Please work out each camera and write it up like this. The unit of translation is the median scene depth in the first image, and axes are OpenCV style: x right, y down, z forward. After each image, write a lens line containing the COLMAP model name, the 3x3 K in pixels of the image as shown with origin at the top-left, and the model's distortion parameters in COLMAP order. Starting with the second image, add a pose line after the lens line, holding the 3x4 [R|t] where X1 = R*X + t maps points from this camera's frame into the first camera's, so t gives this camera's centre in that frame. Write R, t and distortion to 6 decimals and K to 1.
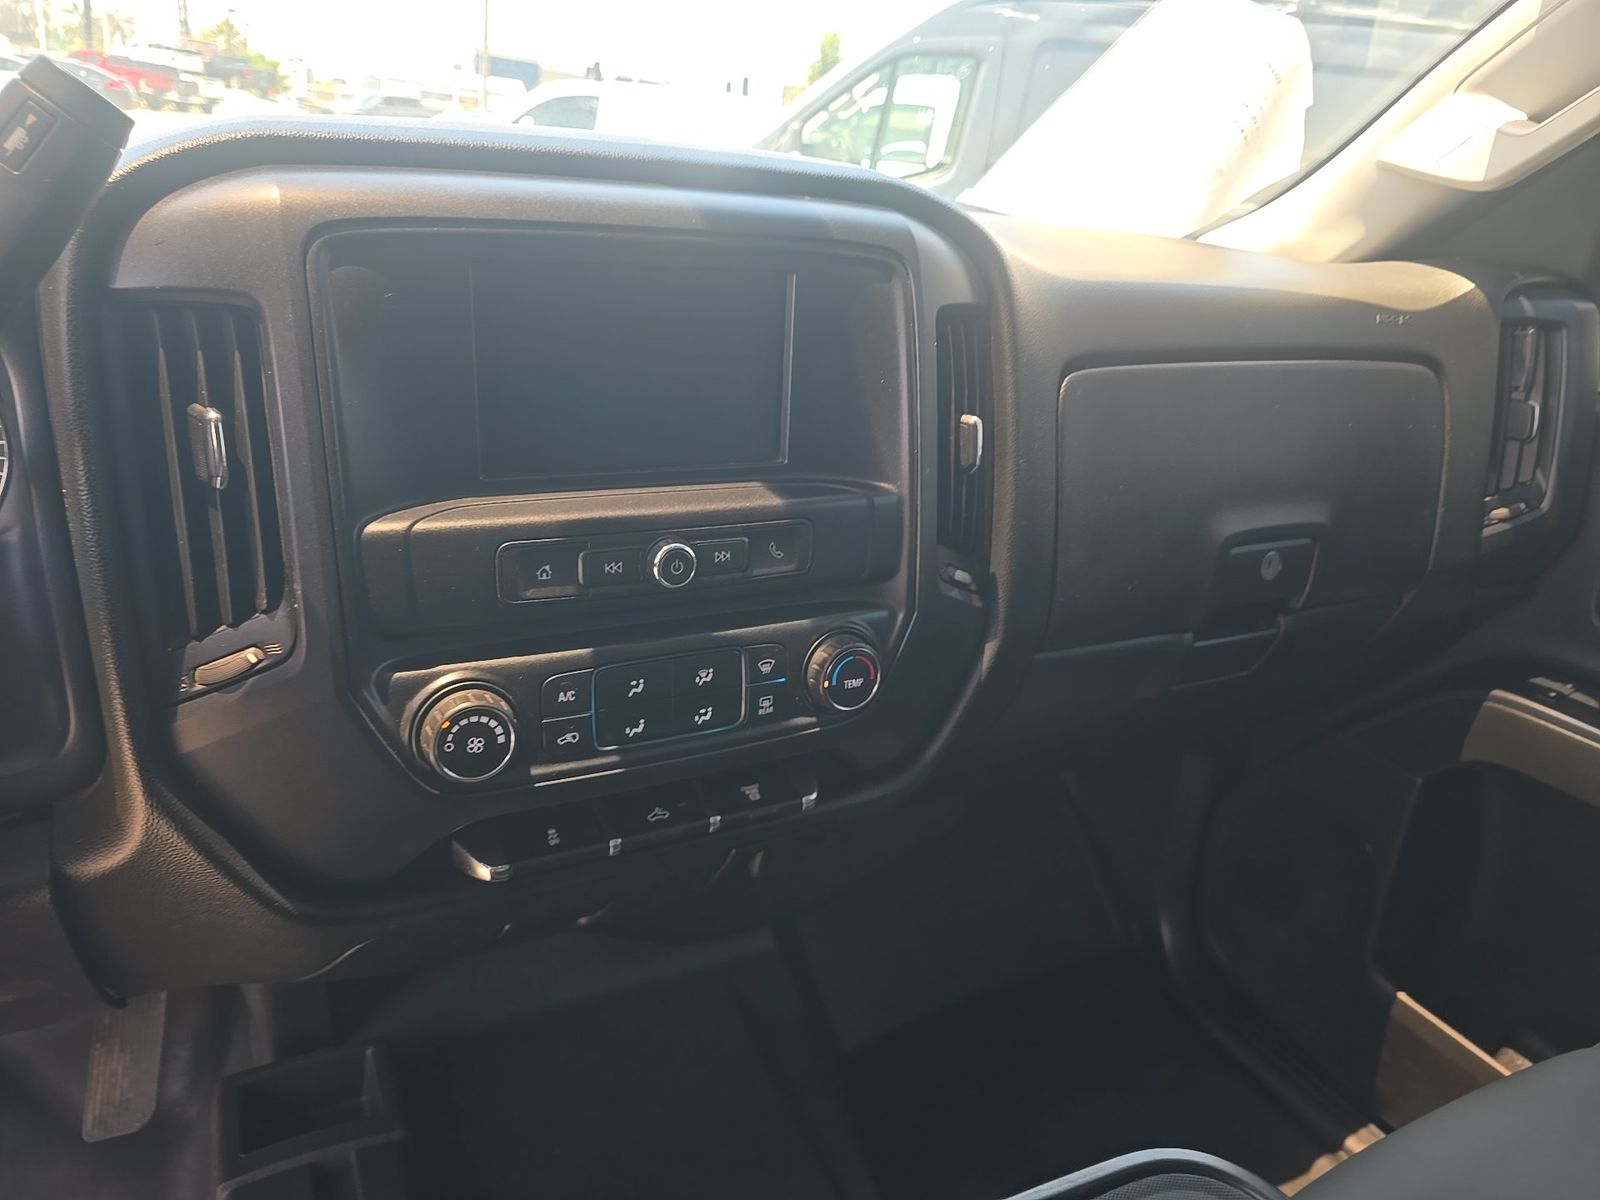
lens RADIAL K [[1069.7, 0, 807.5], [0, 1069.7, 604.3], [0, 0, 1]] dist [0.059704, -0.055931]
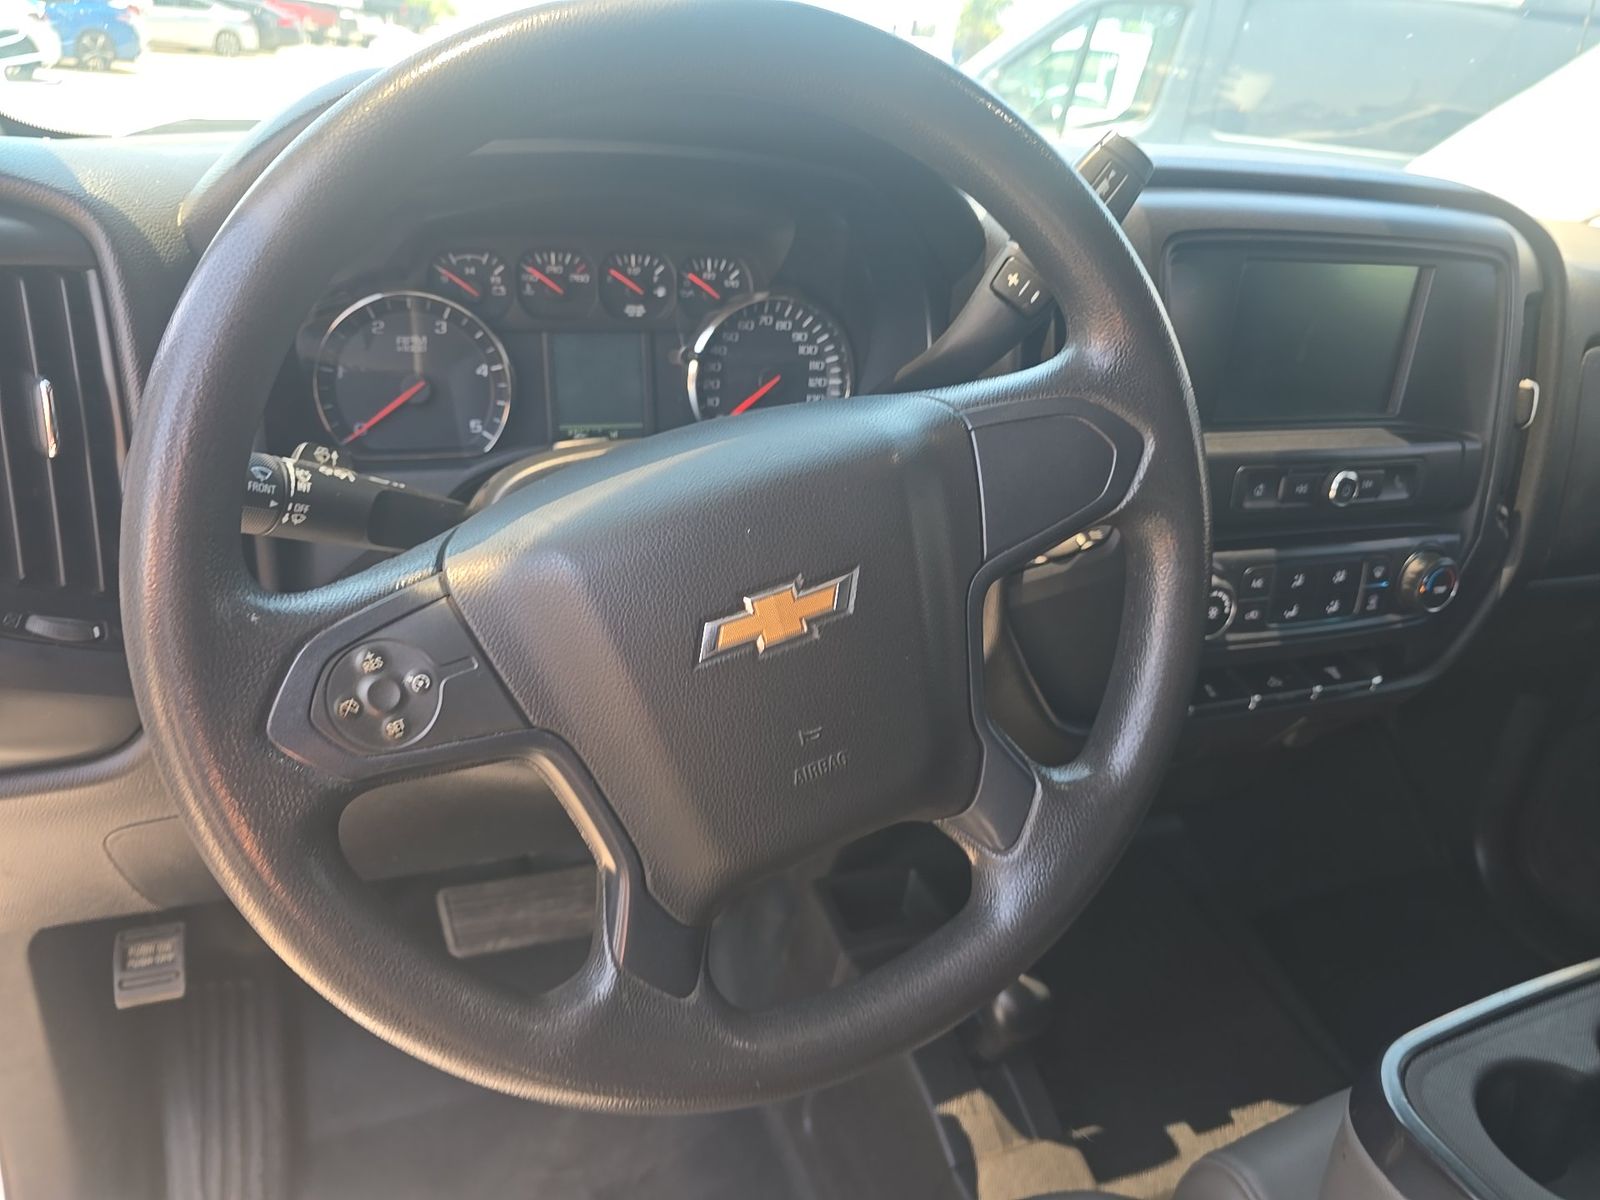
lens RADIAL K [[1089.0, 0, 800.0], [0, 1089.0, 600.0], [0, 0, 1]] dist [0.041000, -0.070168]
pose [[0.993634, 0.055233, -0.098192, -0.557000], [-0.051116, 0.997724, 0.043969, 0.064113], [0.100397, -0.038670, 0.994196, -0.354763]]
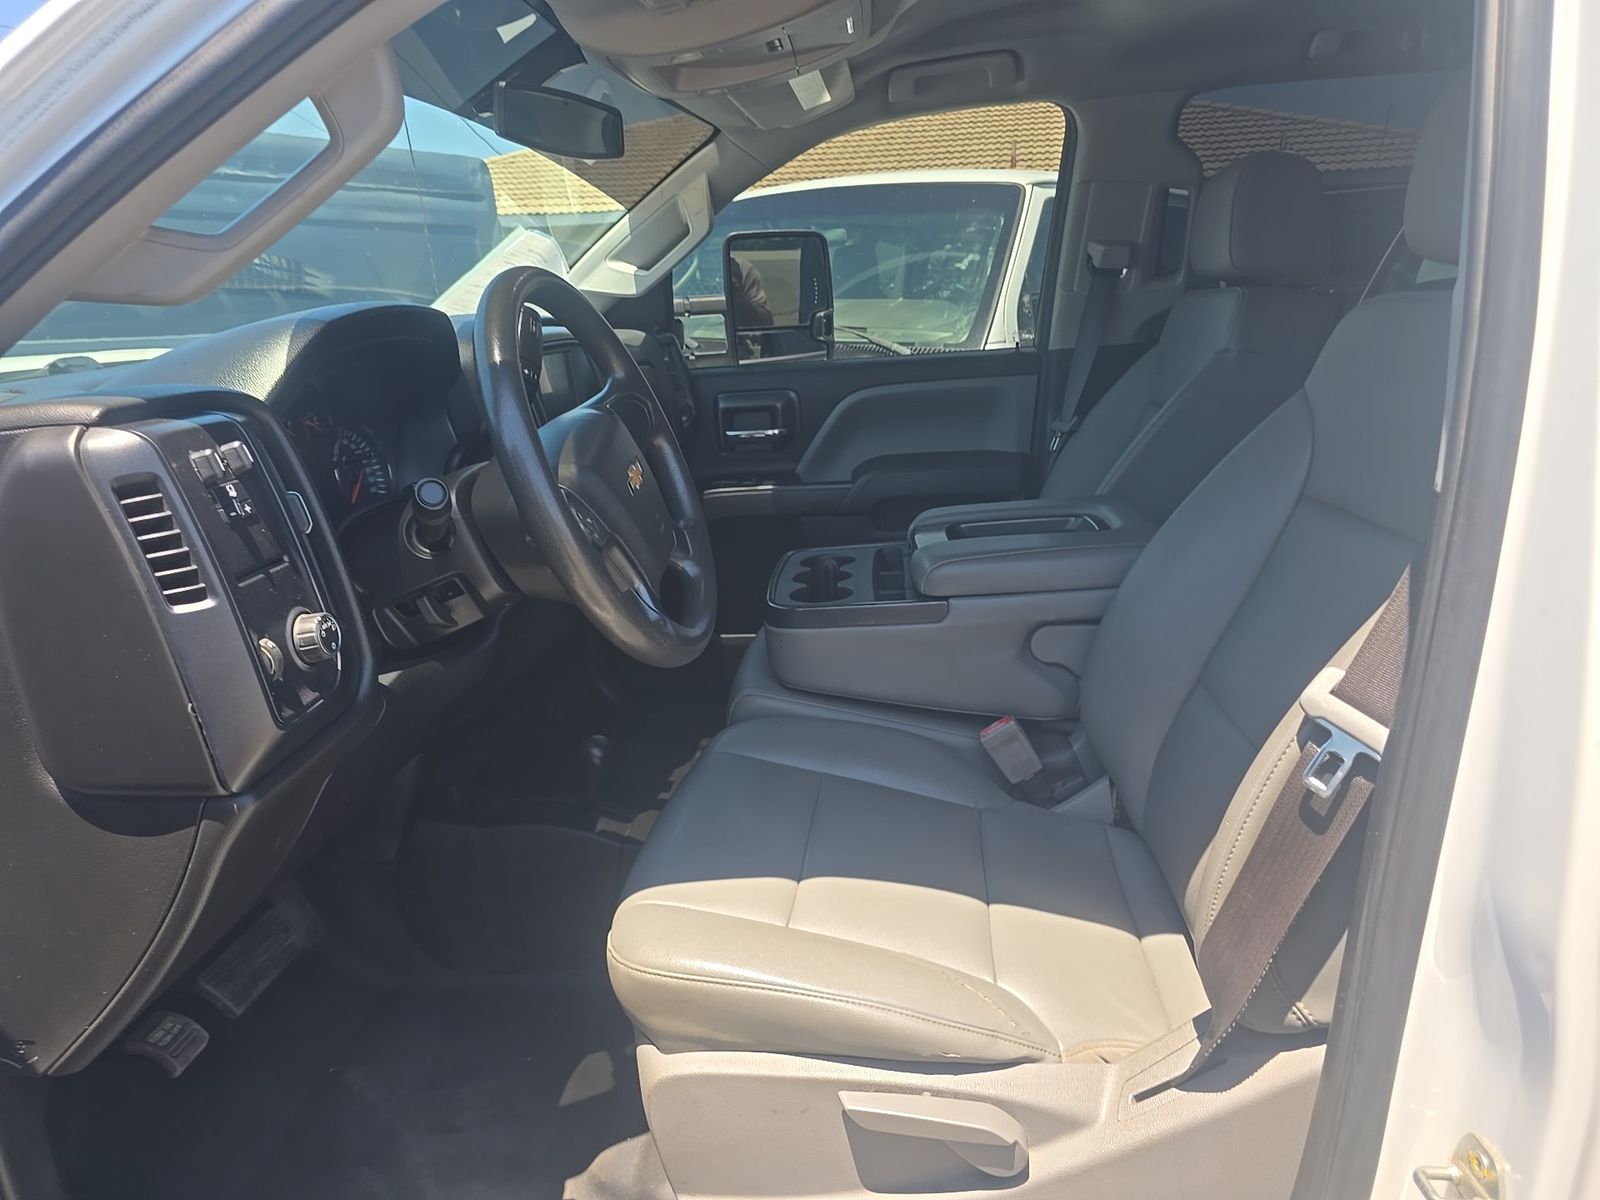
lens RADIAL K [[1069.7, 0, 807.5], [0, 1069.7, 604.3], [0, 0, 1]] dist [0.059704, -0.055931]
pose [[0.535992, -0.334911, 0.774950, -1.884811], [0.403079, 0.908080, 0.113658, 0.206717], [-0.741782, 0.251446, 0.621719, -0.952313]]
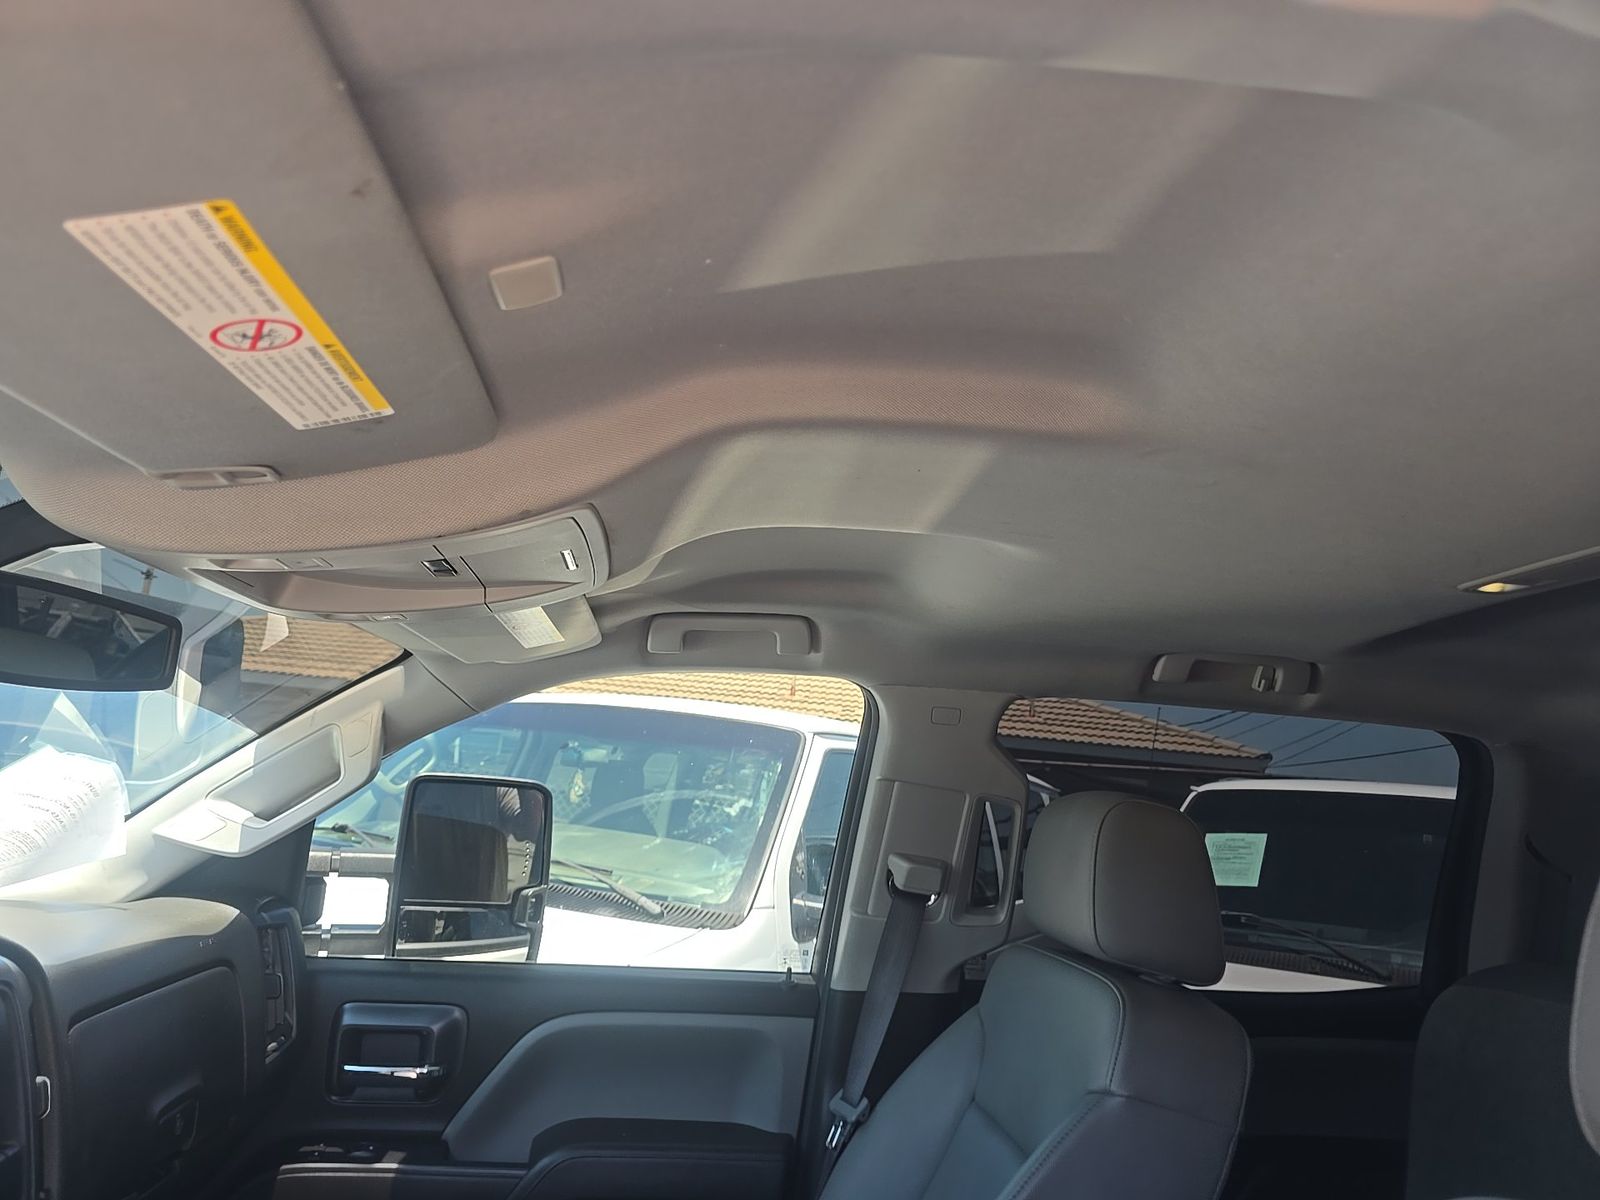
lens RADIAL K [[1069.7, 0, 807.5], [0, 1069.7, 604.3], [0, 0, 1]] dist [0.059704, -0.055931]
pose [[0.366451, 0.105855, 0.924396, -0.918983], [0.312314, 0.921872, -0.229374, -0.105713], [-0.876455, 0.372756, 0.304761, -0.621773]]
